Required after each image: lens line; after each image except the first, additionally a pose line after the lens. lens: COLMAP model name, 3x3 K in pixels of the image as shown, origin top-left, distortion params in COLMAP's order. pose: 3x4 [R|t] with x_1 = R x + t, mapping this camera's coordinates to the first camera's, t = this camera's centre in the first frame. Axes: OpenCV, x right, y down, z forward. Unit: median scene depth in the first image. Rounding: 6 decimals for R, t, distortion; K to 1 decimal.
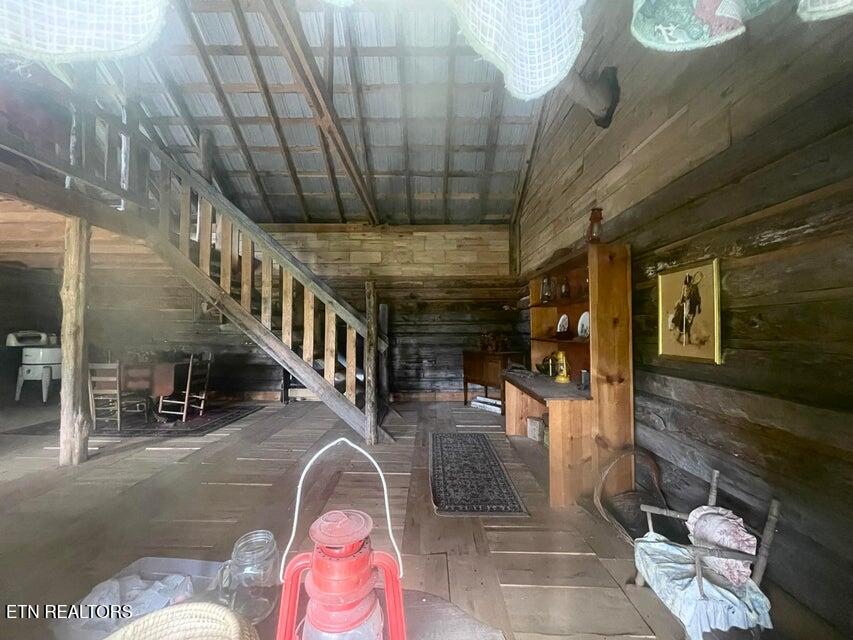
lens RADIAL K [[344.1, 0, 426.1], [0, 344.1, 322.8], [0, 0, 1]] dist [0.000705, 0.000028]
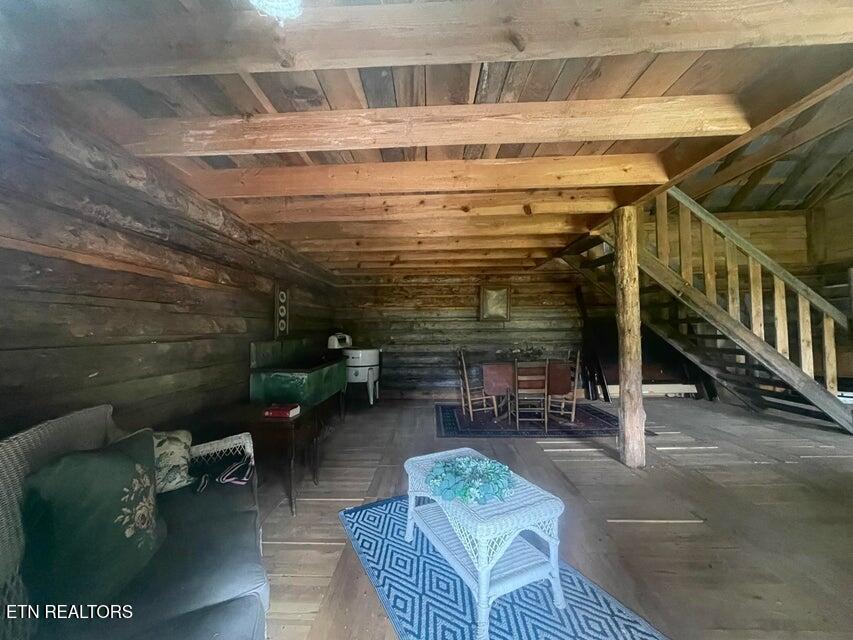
lens RADIAL K [[344.1, 0, 423.2], [0, 344.1, 316.1], [0, 0, 1]] dist [0.000705, 0.000028]
pose [[0.999430, -0.027848, -0.019088, -1.303385], [0.027527, 0.999478, -0.016889, -0.001167], [0.019549, 0.016354, 0.999675, 0.034671]]
